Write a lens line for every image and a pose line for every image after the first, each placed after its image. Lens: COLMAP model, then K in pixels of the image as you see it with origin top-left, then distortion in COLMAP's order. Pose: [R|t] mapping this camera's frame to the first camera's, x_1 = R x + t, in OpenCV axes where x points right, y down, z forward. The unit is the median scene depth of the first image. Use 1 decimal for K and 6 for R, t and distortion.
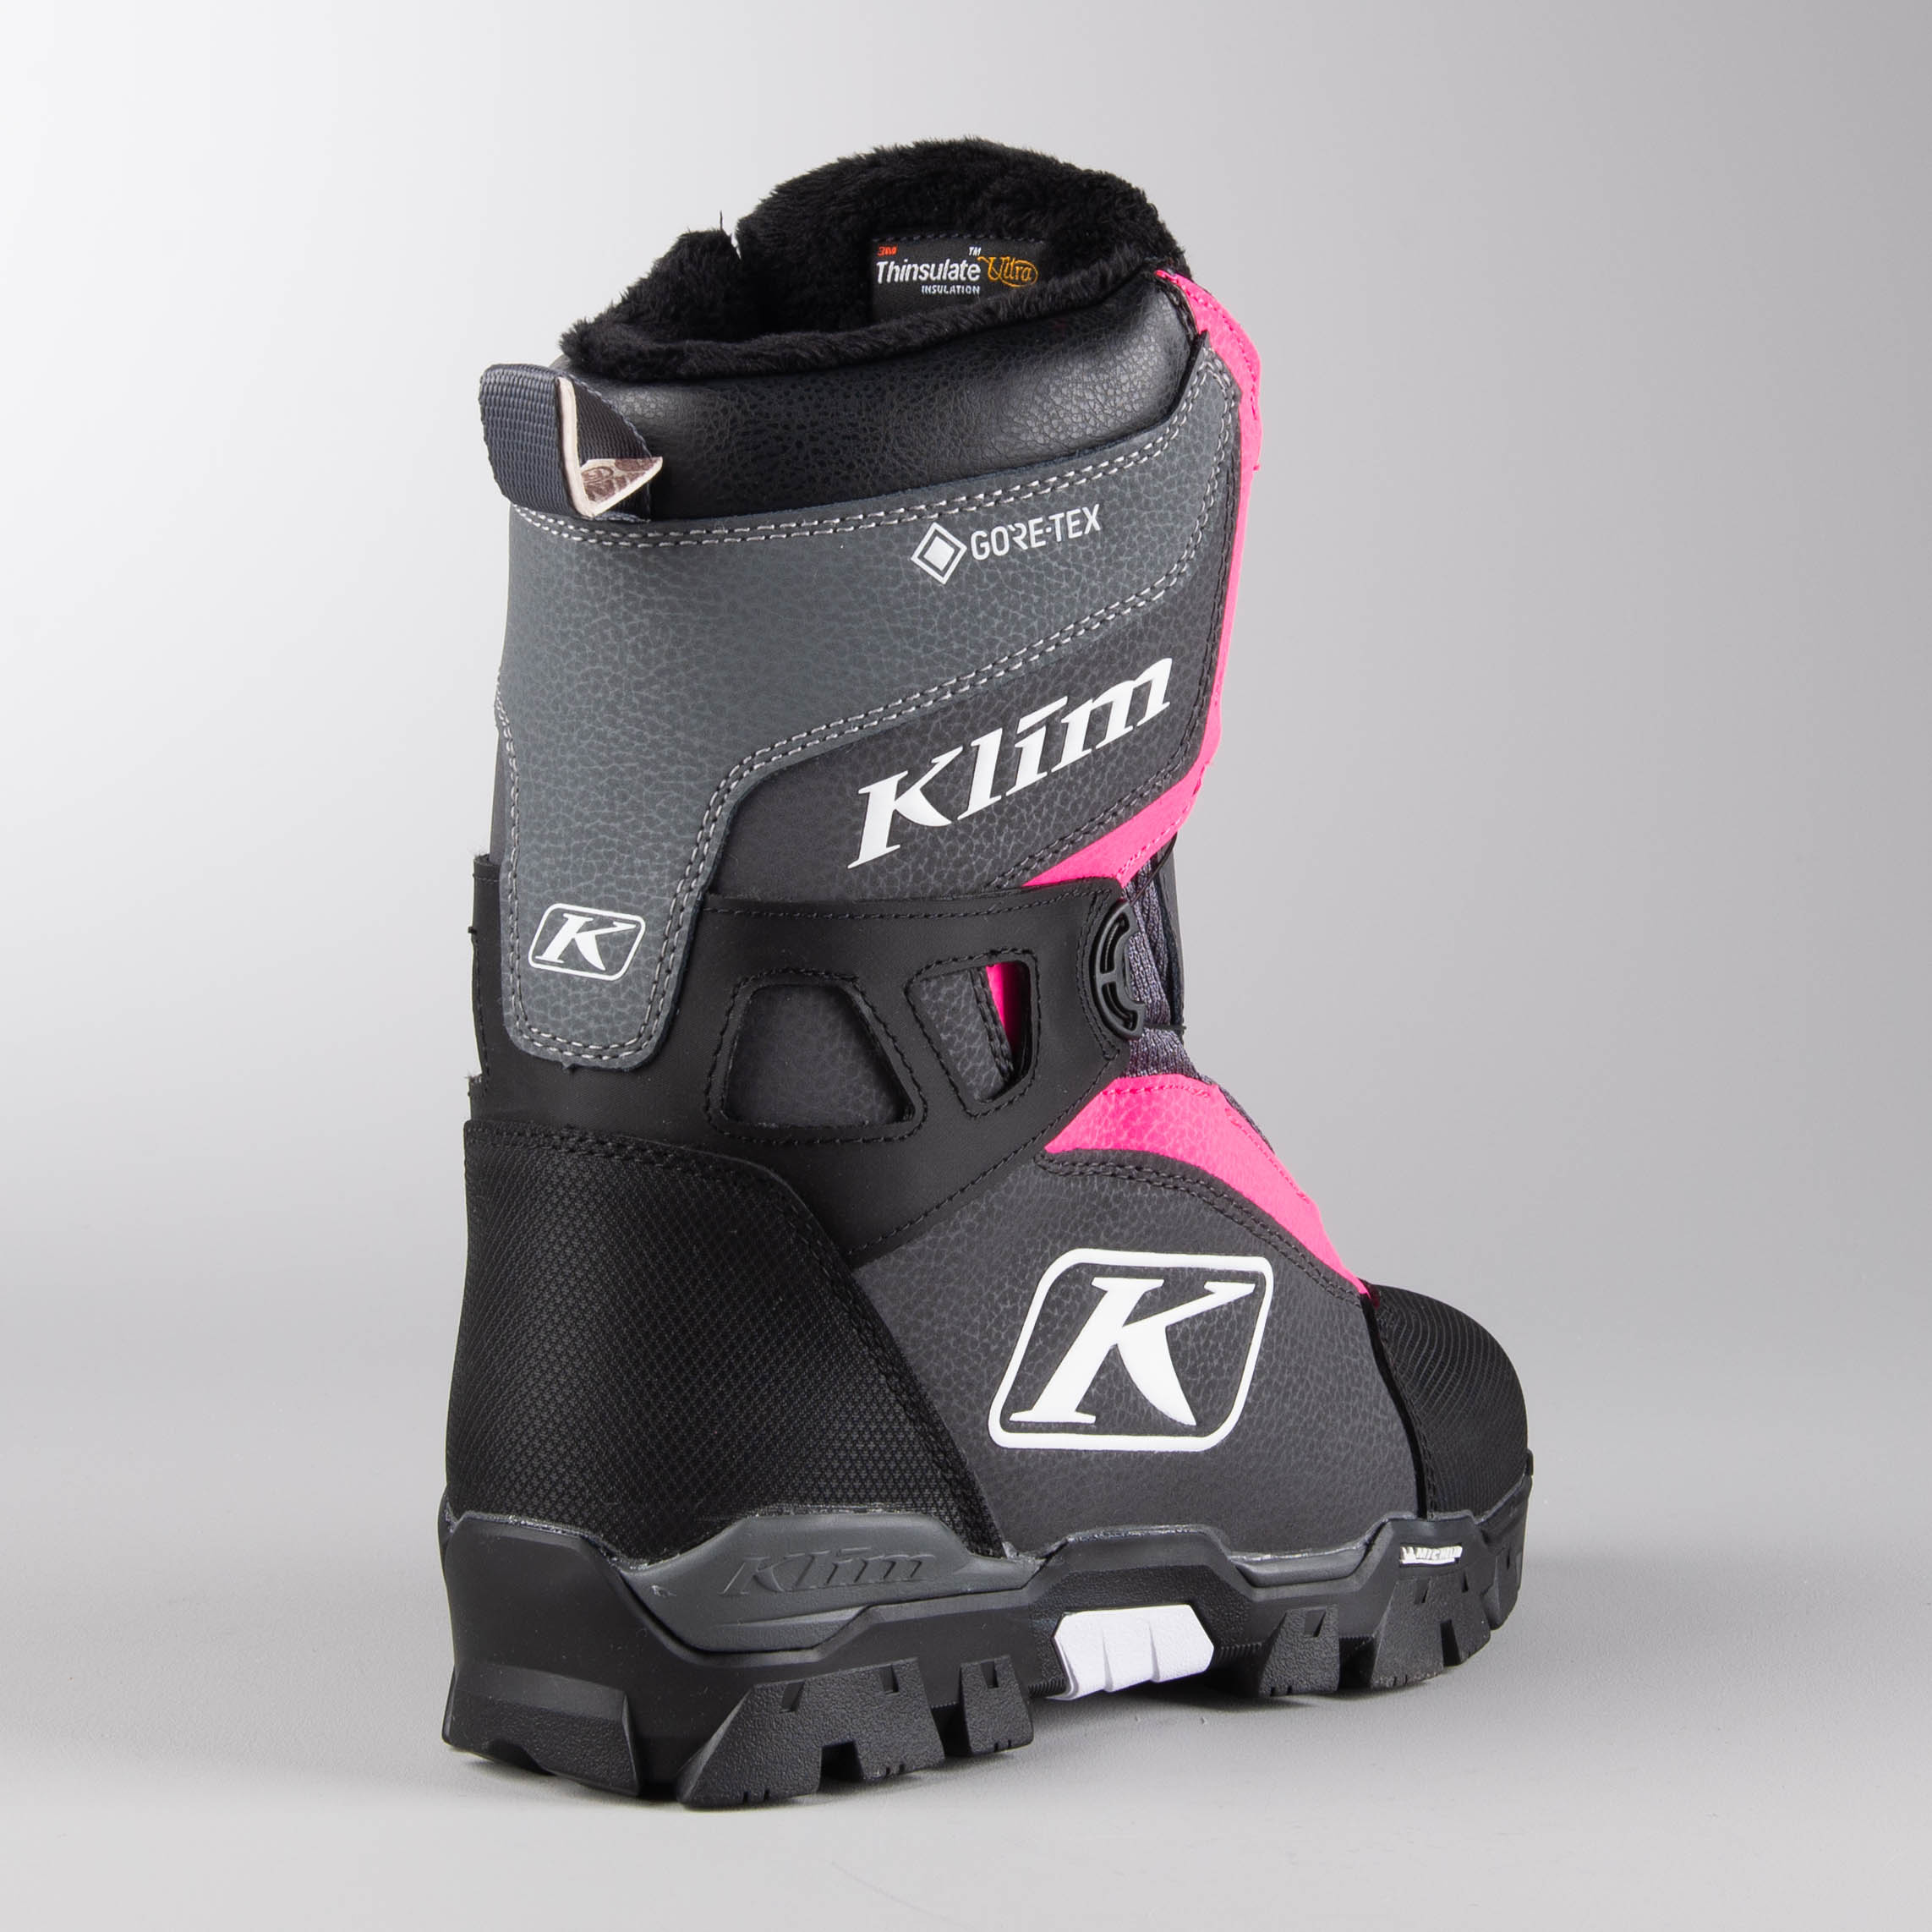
lens RADIAL K [[5113.6, 0, 965.1], [0, 5113.6, 520.8], [0, 0, 1]] dist [-0.033642, -0.530886]
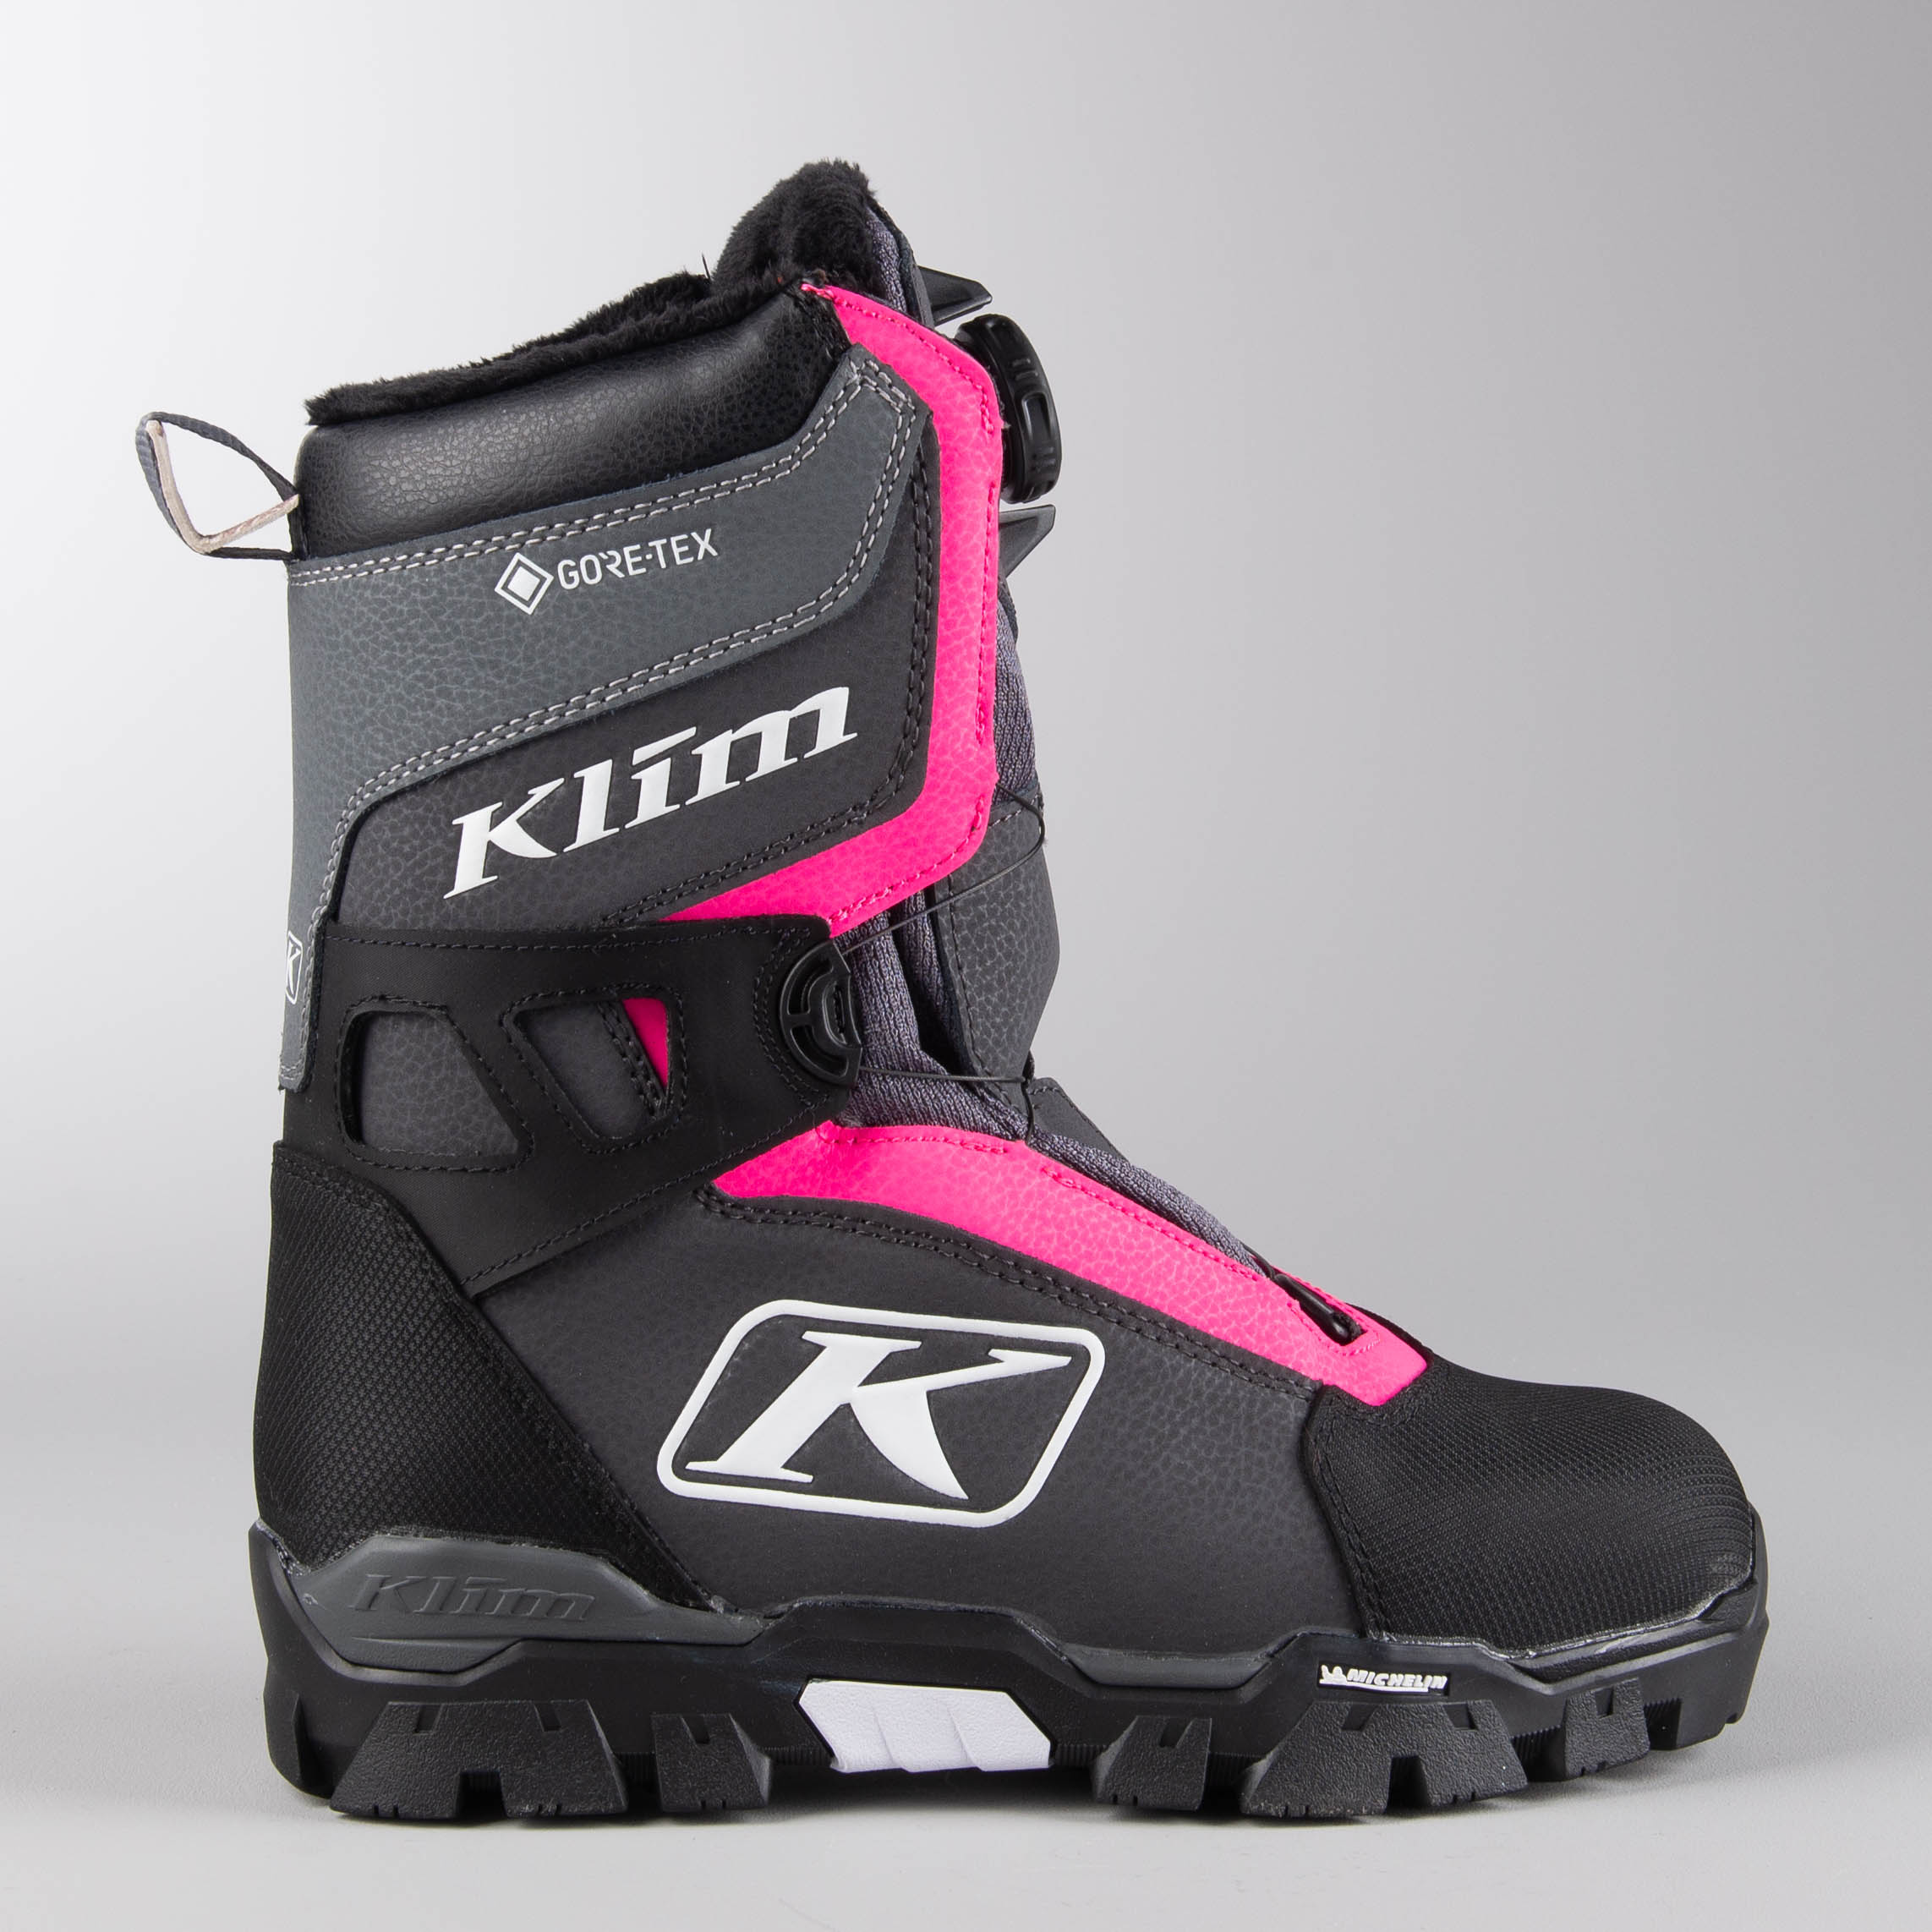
lens RADIAL K [[5113.6, 0, 965.1], [0, 5113.6, 520.8], [0, 0, 1]] dist [-0.033642, -0.530886]
pose [[0.771852, -0.037881, -0.634673, 0.692560], [0.021906, 0.999215, -0.032998, 0.028823], [0.635425, 0.011566, 0.772076, 0.283941]]
